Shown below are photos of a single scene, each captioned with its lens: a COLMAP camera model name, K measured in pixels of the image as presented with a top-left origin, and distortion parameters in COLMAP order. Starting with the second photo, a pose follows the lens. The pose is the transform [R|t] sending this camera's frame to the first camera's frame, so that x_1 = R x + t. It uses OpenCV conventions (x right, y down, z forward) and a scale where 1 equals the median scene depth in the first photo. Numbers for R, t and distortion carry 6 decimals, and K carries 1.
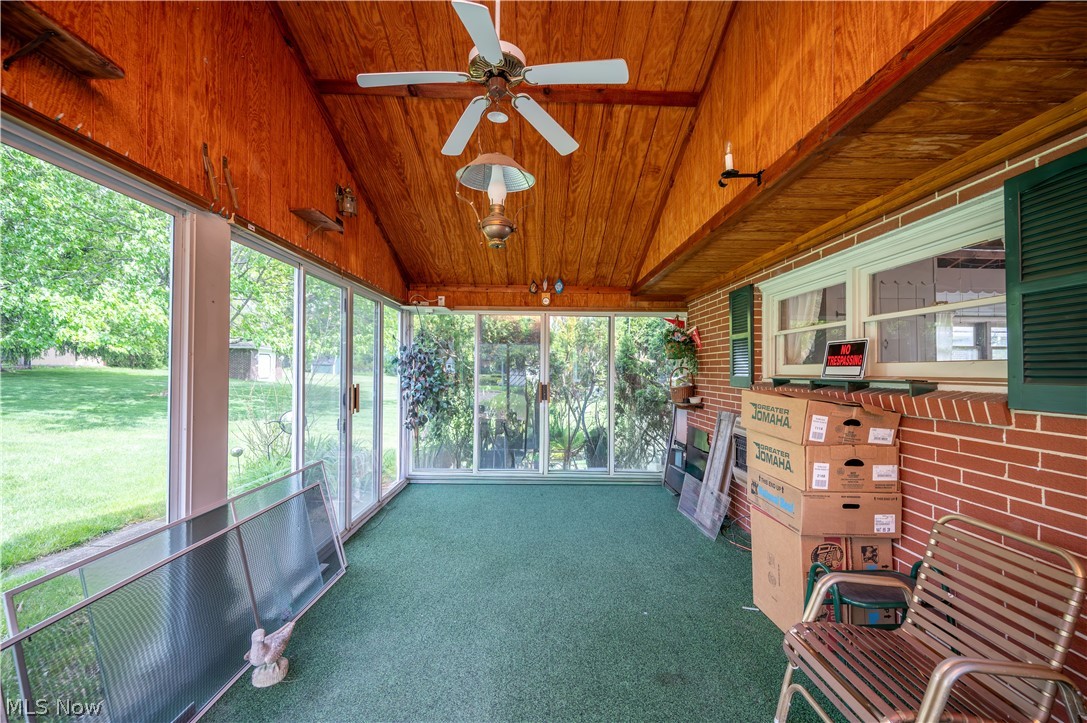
lens RADIAL K [[429.4, 0, 539.6], [0, 429.4, 364.5], [0, 0, 1]] dist [-0.001370, -0.000675]
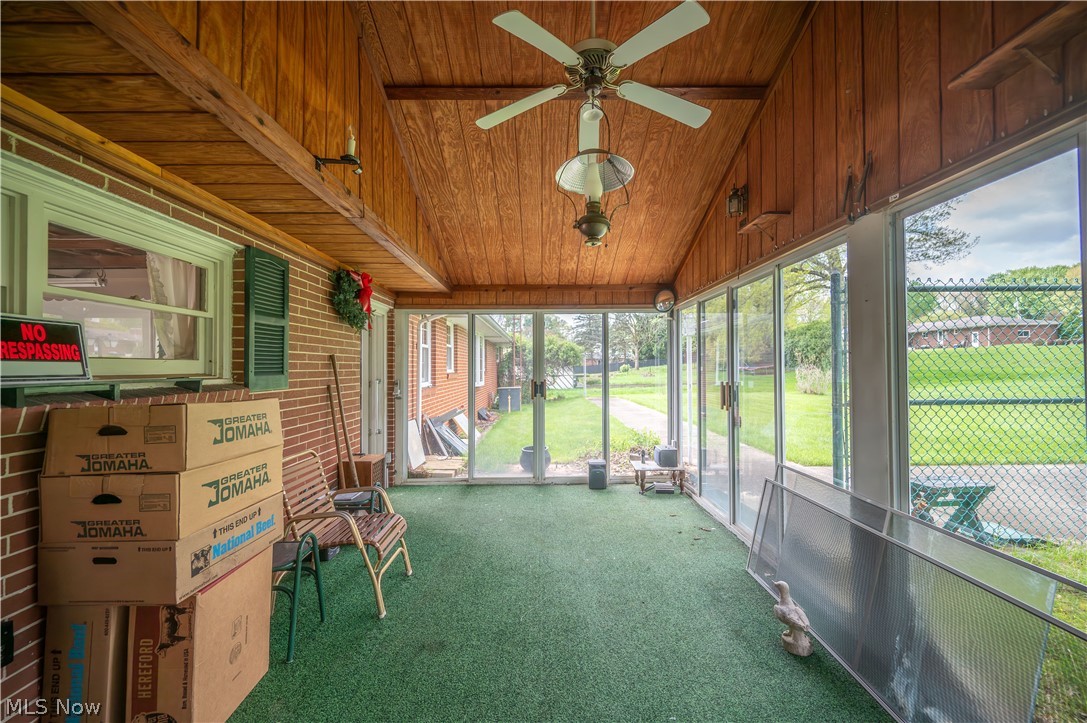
lens RADIAL K [[429.4, 0, 544.8], [0, 429.4, 362.7], [0, 0, 1]] dist [-0.001370, -0.000675]
pose [[-0.999981, -0.000103, -0.006133, 0.018734], [0.000039, 0.999733, -0.023114, 0.023333], [0.006133, -0.023114, -0.999714, 1.861470]]
